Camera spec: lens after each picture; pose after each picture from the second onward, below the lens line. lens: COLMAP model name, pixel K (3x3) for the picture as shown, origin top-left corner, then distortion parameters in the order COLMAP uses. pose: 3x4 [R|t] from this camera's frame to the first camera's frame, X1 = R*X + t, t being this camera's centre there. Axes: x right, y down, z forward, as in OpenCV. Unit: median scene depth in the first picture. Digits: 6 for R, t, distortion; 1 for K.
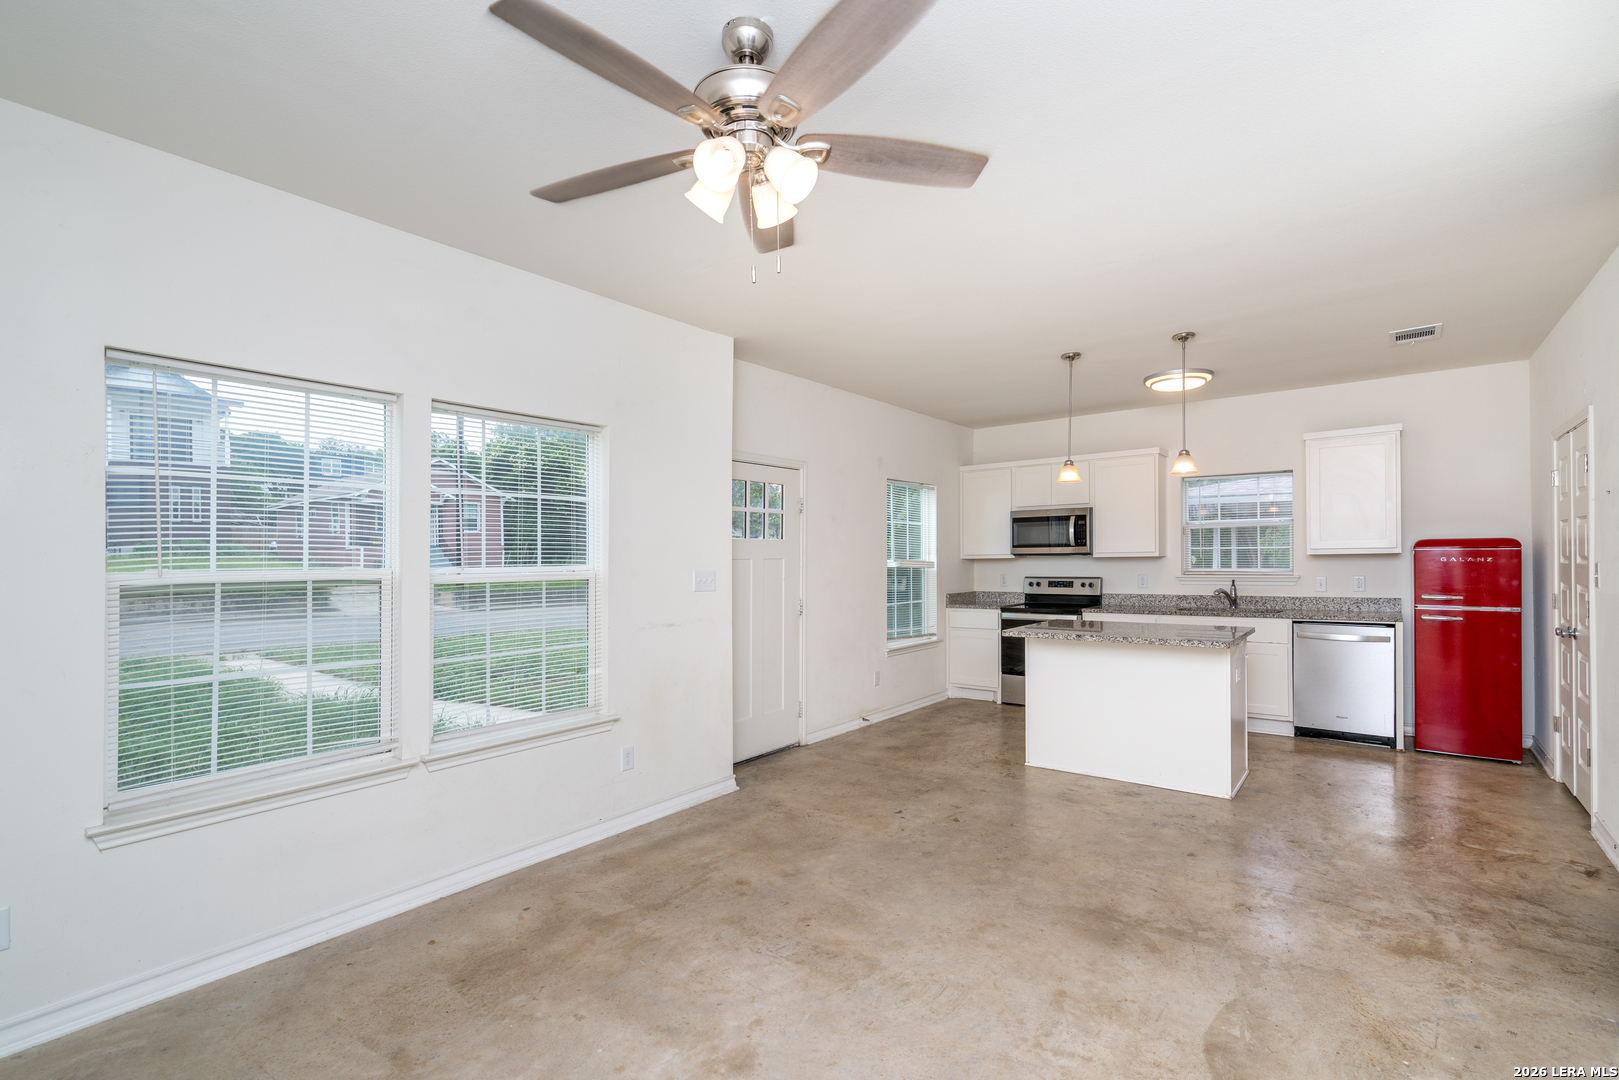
lens RADIAL K [[731.4, 0, 826.7], [0, 731.4, 568.1], [0, 0, 1]] dist [-0.013915, 0.007831]
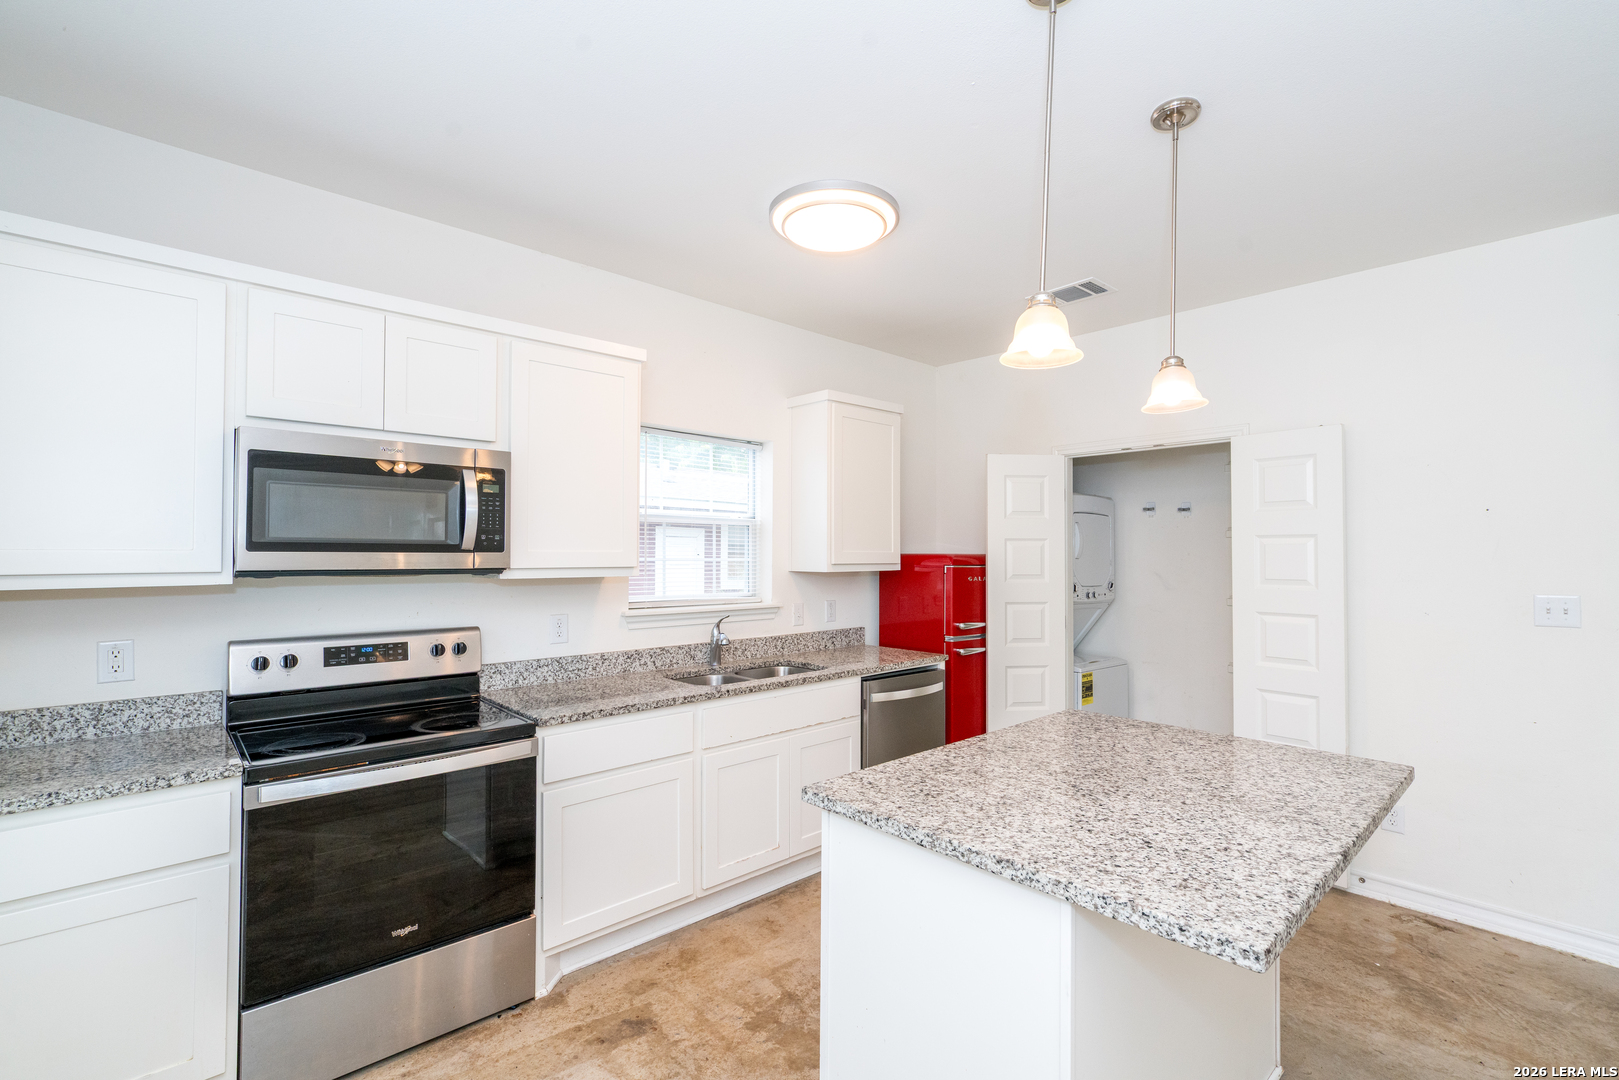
lens RADIAL K [[722.4, 0, 810.8], [0, 722.4, 543.3], [0, 0, 1]] dist [0.000632, 0.000540]
pose [[0.165788, 0.029700, 0.985714, 0.006421], [0.008724, 0.999463, -0.031581, -0.034093], [-0.986123, 0.013835, 0.165440, 1.268071]]
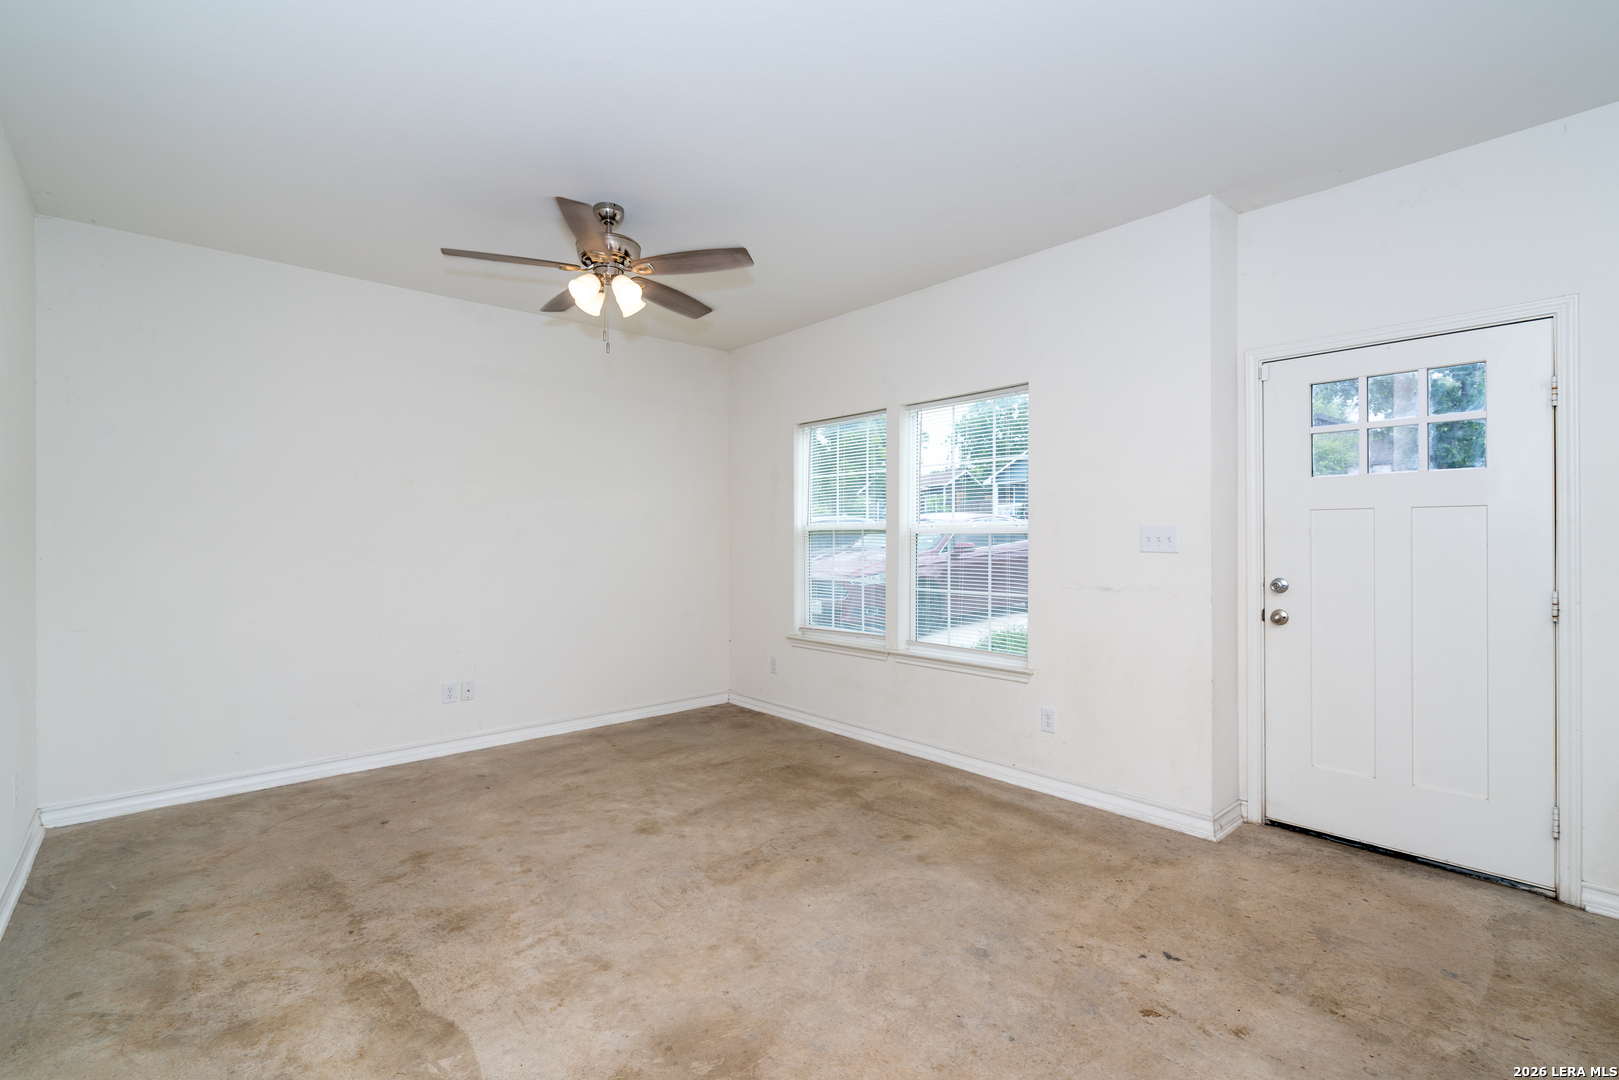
lens RADIAL K [[731.2, 0, 819.0], [0, 731.2, 536.0], [0, 0, 1]] dist [-0.003408, 0.002385]
pose [[-0.181420, 0.011715, -0.983336, 0.687846], [-0.005730, 0.999899, 0.012970, 0.006245], [0.983389, 0.007988, -0.181335, 0.826759]]
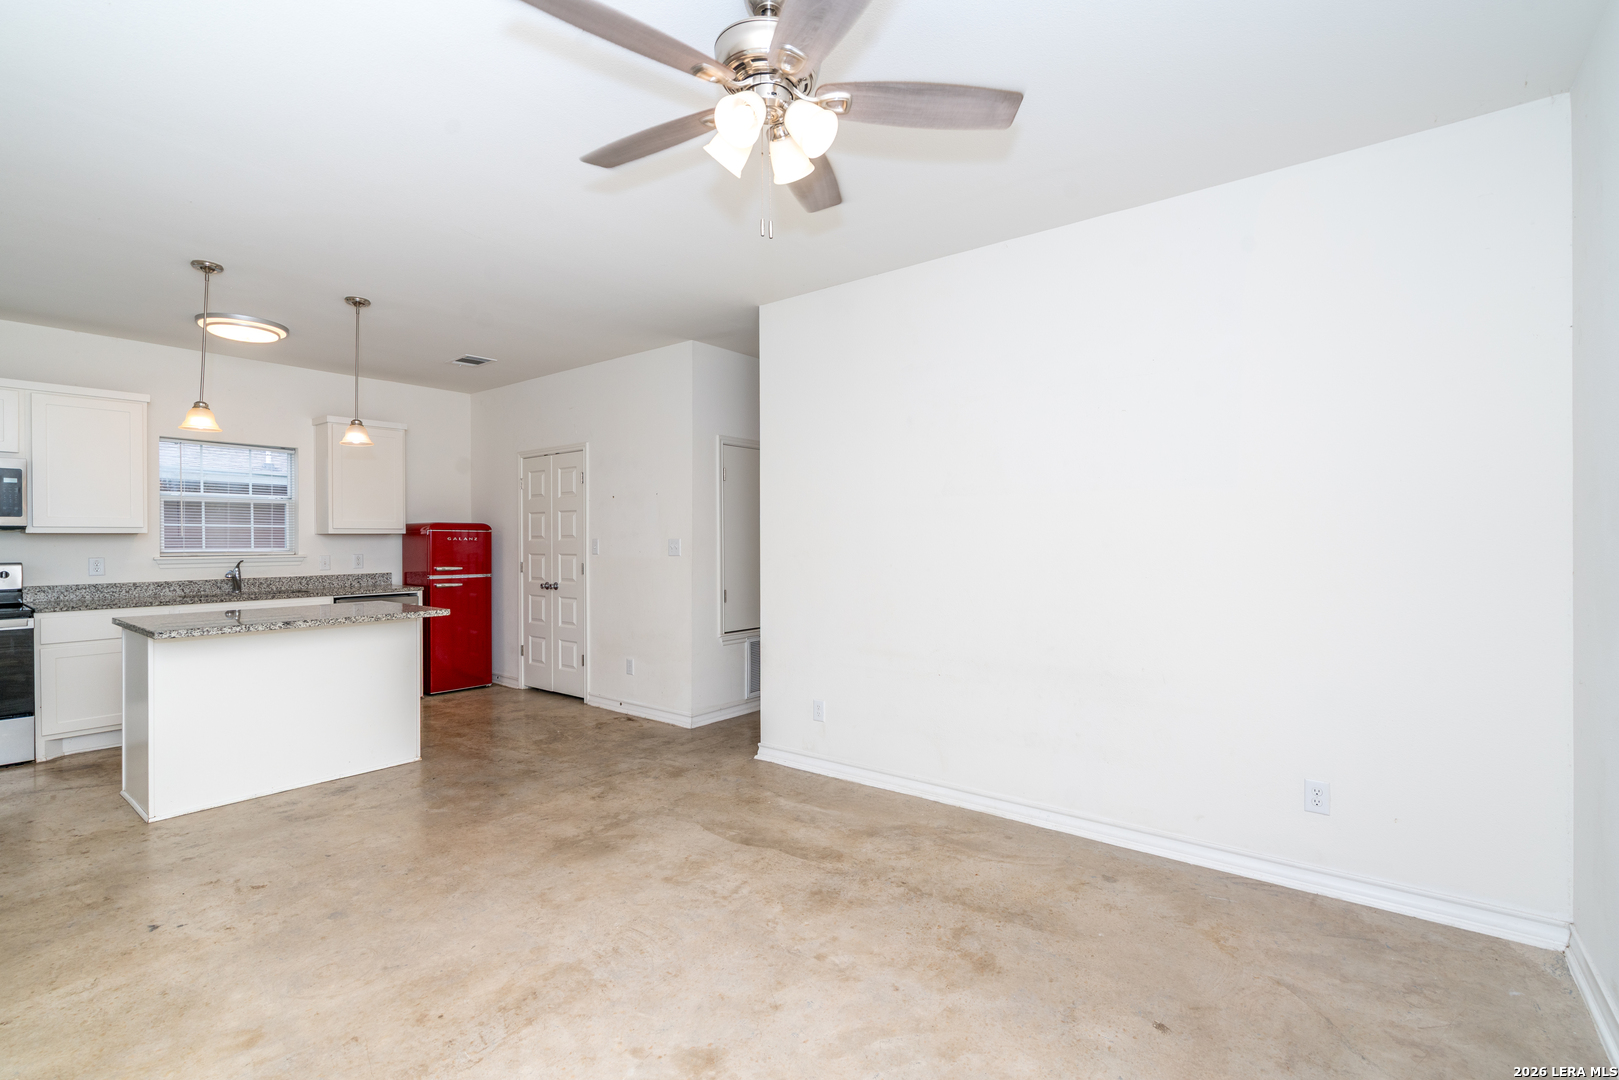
lens RADIAL K [[731.2, 0, 819.0], [0, 731.2, 536.0], [0, 0, 1]] dist [-0.003408, 0.002385]
pose [[0.004924, 0.017375, 0.999837, -0.523755], [0.016204, 0.999716, -0.017453, 0.019551], [-0.999857, 0.016287, 0.004641, 0.419296]]
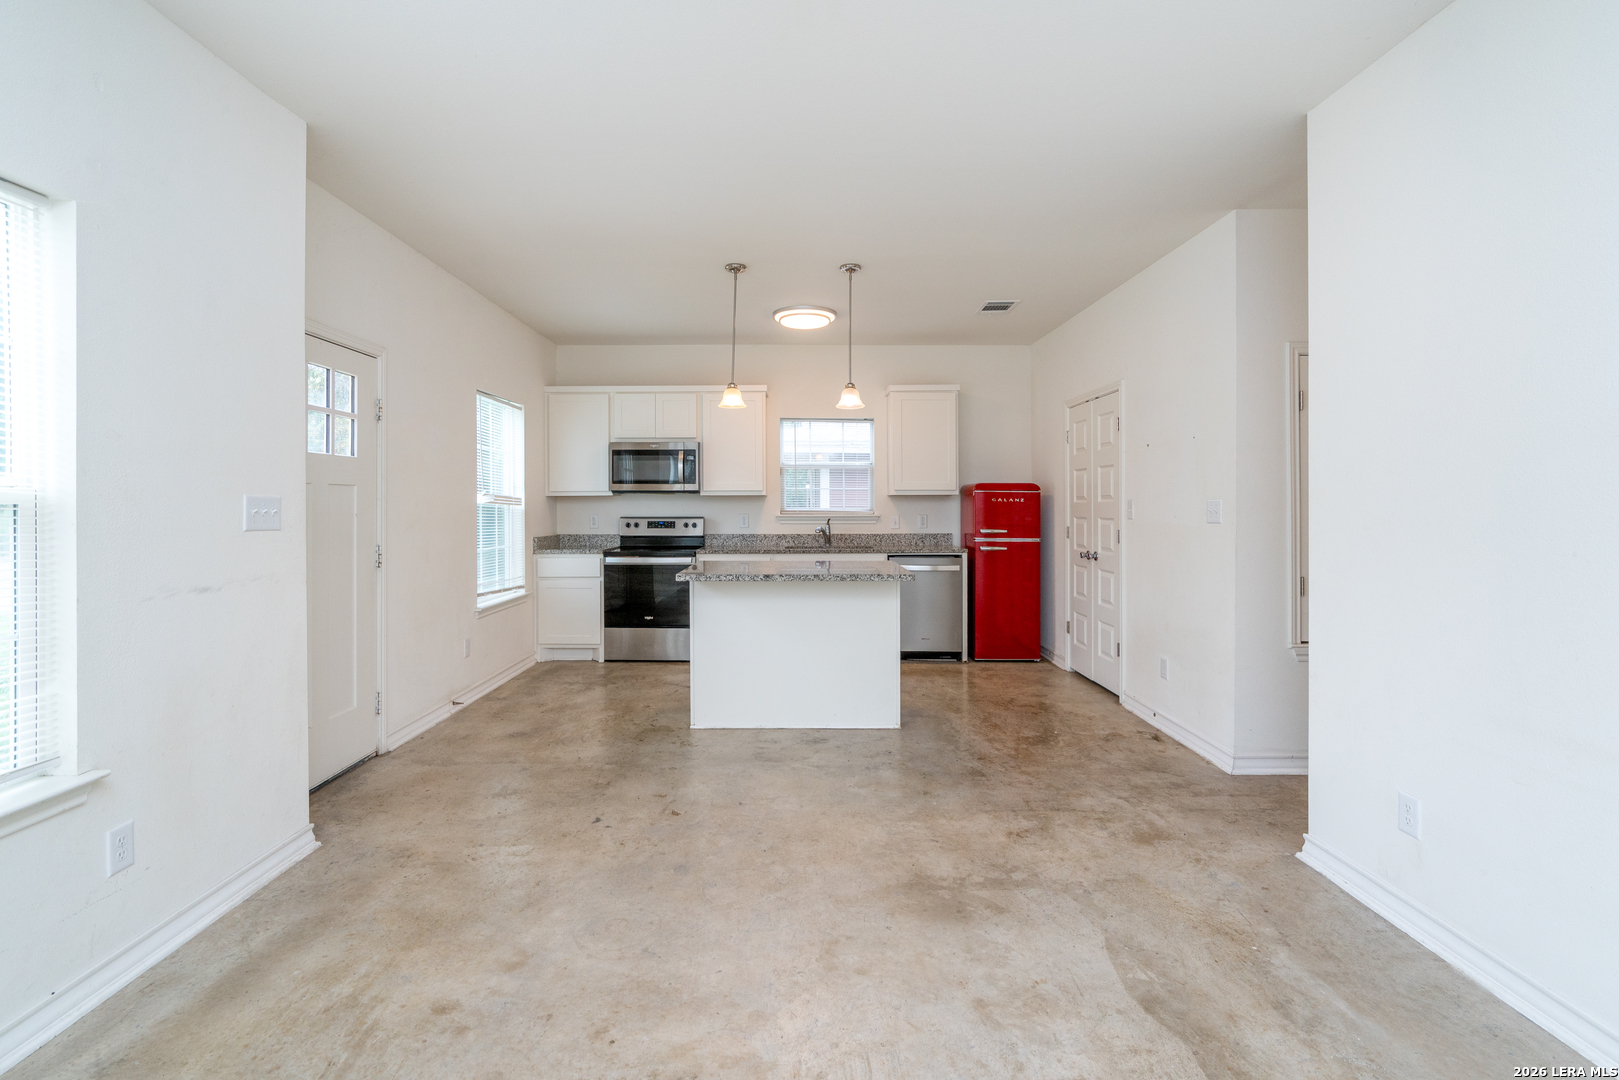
lens RADIAL K [[742.1, 0, 797.9], [0, 742.1, 518.2], [0, 0, 1]] dist [-0.001522, 0.000554]
pose [[0.792584, 0.000246, 0.609763, -0.200912], [-0.001364, 0.999998, 0.001369, 0.021128], [-0.609762, -0.001917, 0.792583, 0.266493]]
